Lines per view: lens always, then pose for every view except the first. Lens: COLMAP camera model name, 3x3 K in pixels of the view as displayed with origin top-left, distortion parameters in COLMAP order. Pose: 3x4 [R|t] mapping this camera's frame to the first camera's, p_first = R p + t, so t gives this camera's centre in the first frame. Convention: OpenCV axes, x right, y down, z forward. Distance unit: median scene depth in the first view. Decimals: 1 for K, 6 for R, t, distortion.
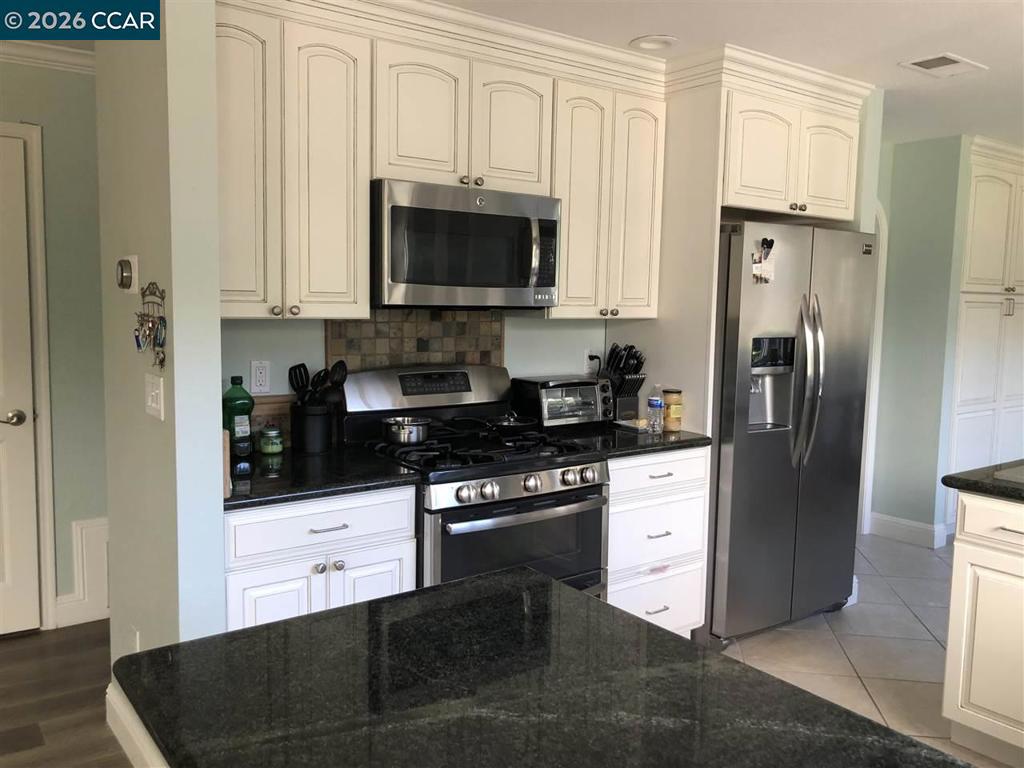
lens RADIAL K [[842.7, 0, 512.3], [0, 842.7, 371.6], [0, 0, 1]] dist [0.007709, 0.002401]
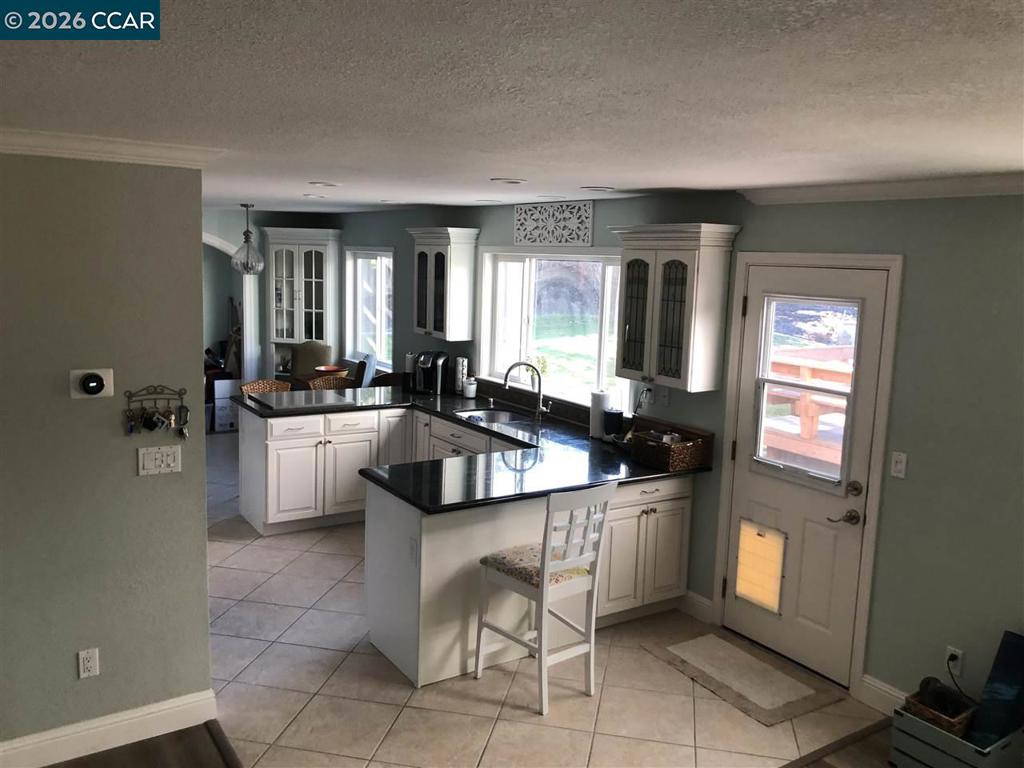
lens RADIAL K [[837.9, 0, 512.0], [0, 837.9, 384.0], [0, 0, 1]] dist [0.005747, -0.004499]
pose [[0.059913, -0.169723, 0.983669, -1.249090], [0.061159, 0.984212, 0.166091, -0.215458], [-0.996328, 0.050209, 0.069347, 0.181908]]
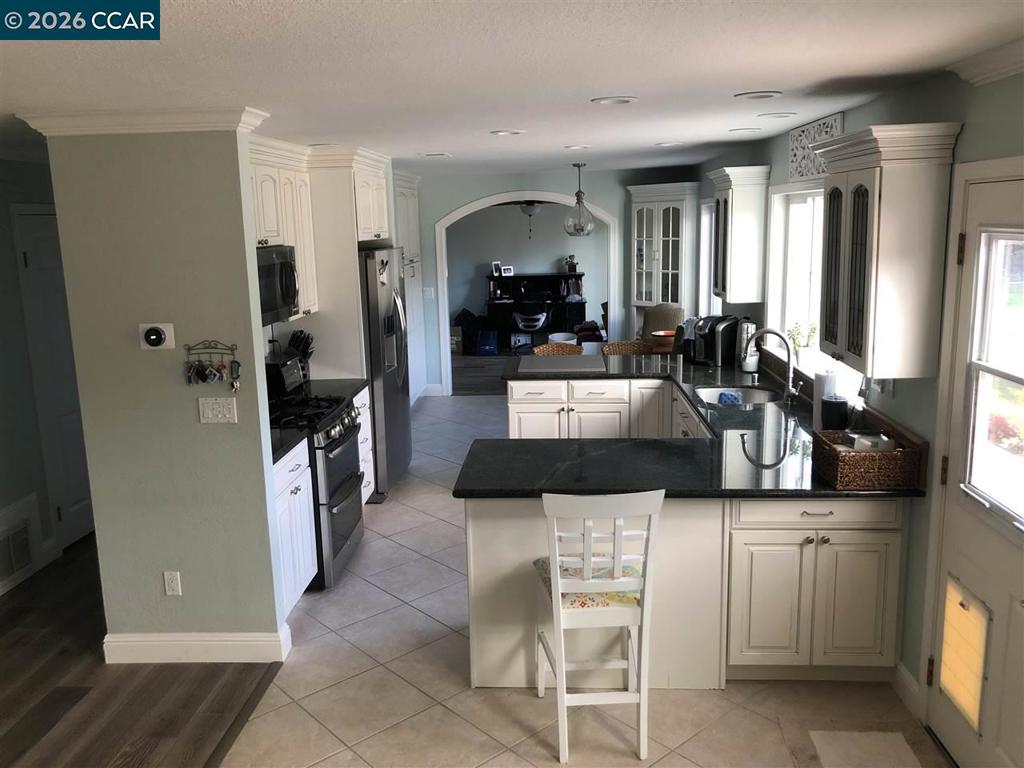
lens RADIAL K [[837.9, 0, 512.0], [0, 837.9, 384.0], [0, 0, 1]] dist [0.005747, -0.004499]
pose [[0.642924, -0.185775, 0.743059, -0.845908], [0.110576, 0.982489, 0.149961, -0.136171], [-0.757906, -0.014250, 0.652208, -0.315106]]
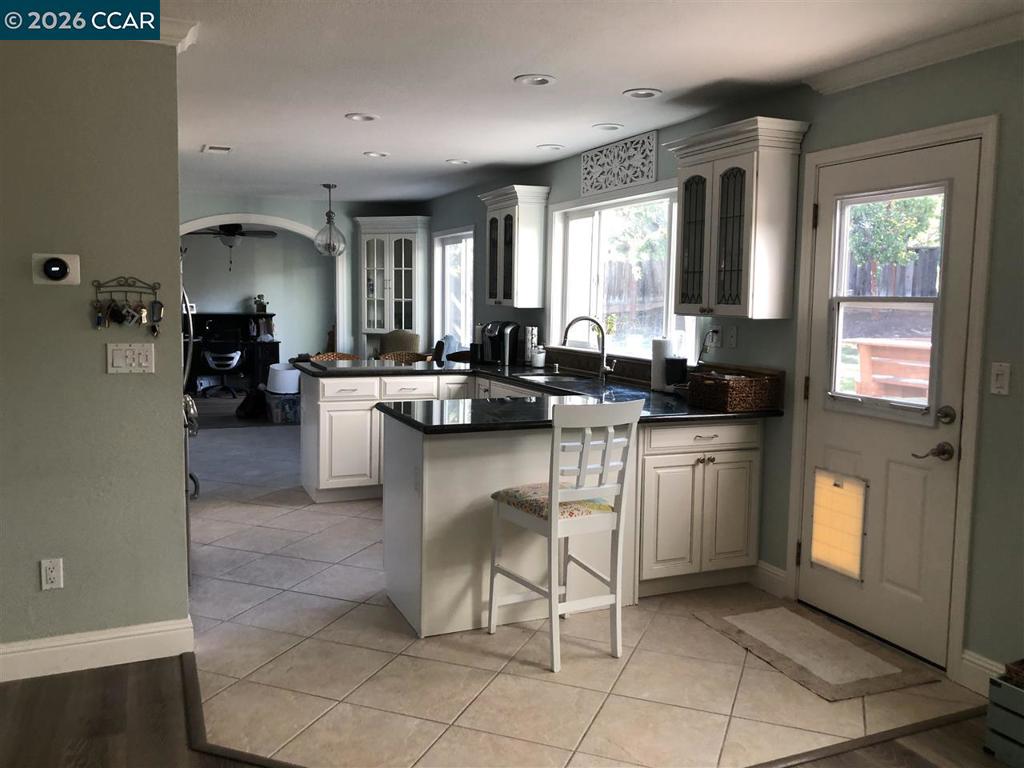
lens RADIAL K [[840.8, 0, 514.5], [0, 840.8, 382.6], [0, 0, 1]] dist [0.010586, -0.004769]
pose [[0.226542, -0.117253, 0.966918, -1.116618], [0.080321, 0.991595, 0.101427, -0.016325], [-0.970684, 0.054686, 0.234055, 0.039435]]
